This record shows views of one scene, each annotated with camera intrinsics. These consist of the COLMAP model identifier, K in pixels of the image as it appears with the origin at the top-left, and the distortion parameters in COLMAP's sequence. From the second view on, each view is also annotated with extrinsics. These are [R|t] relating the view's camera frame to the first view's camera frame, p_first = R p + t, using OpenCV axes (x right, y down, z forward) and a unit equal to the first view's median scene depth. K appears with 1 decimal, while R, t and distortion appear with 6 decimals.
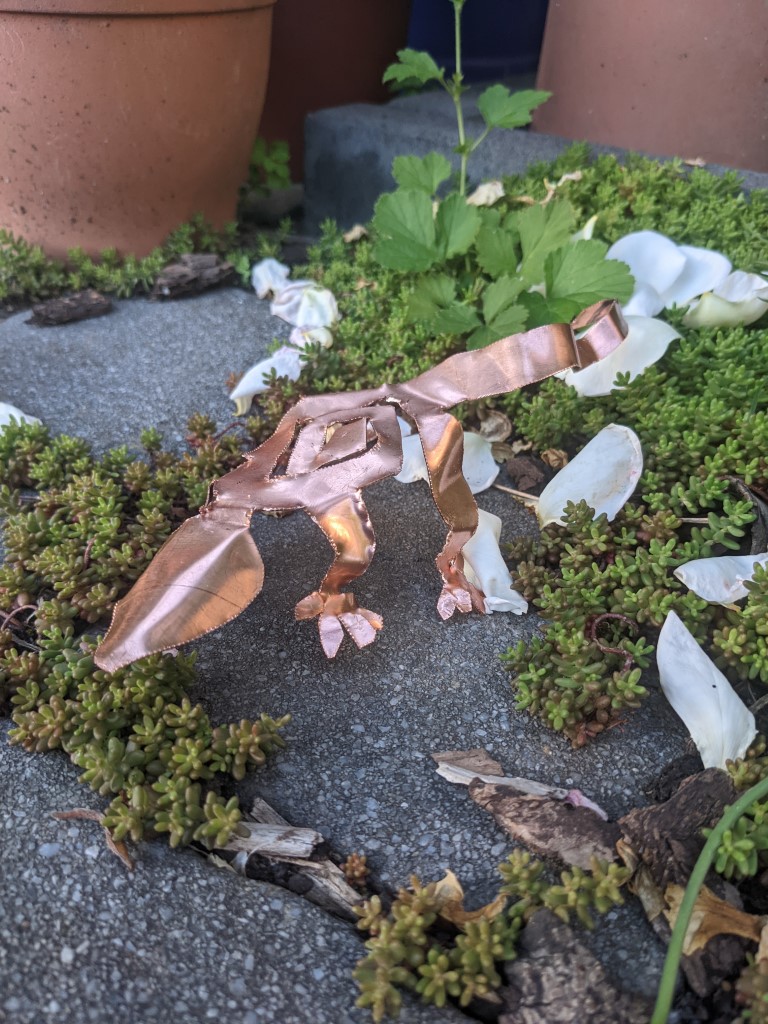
lens RADIAL K [[858.9, 0, 384.0], [0, 858.9, 512.0], [0, 0, 1]] dist [-0.009282, -0.063687]
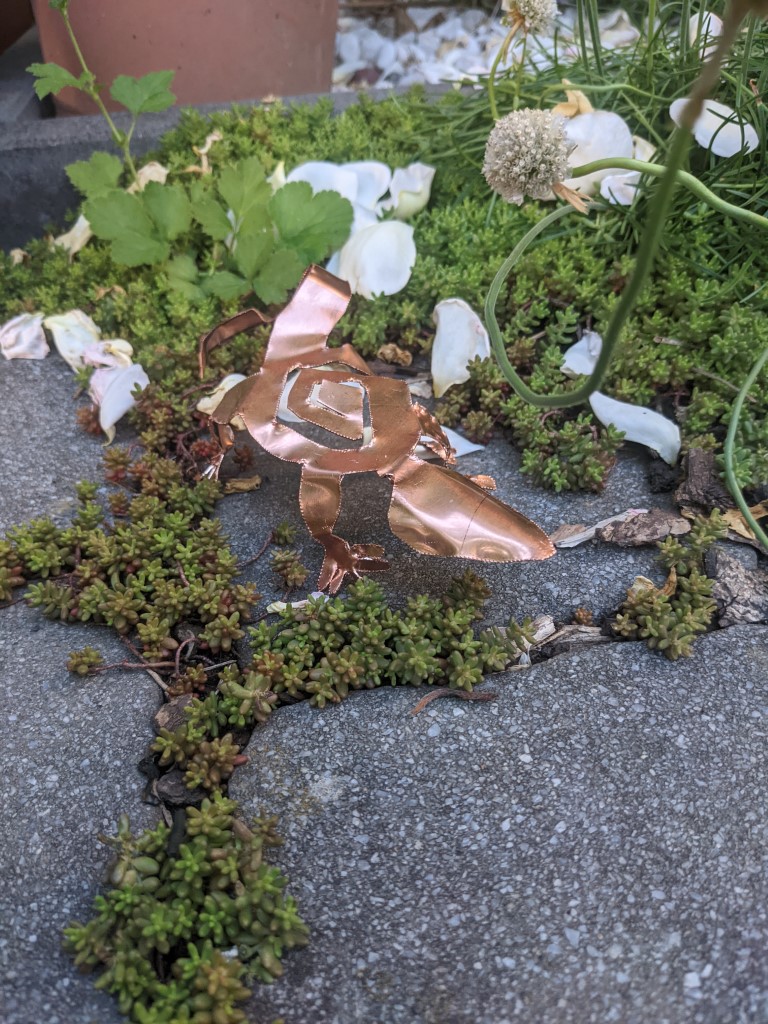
lens RADIAL K [[858.9, 0, 384.0], [0, 858.9, 512.0], [0, 0, 1]] dist [-0.009282, -0.063687]
pose [[0.738396, -0.480772, 0.472895, -0.922490], [0.453409, 0.873021, 0.179593, -0.155390], [-0.499191, 0.081804, 0.862622, -0.093081]]
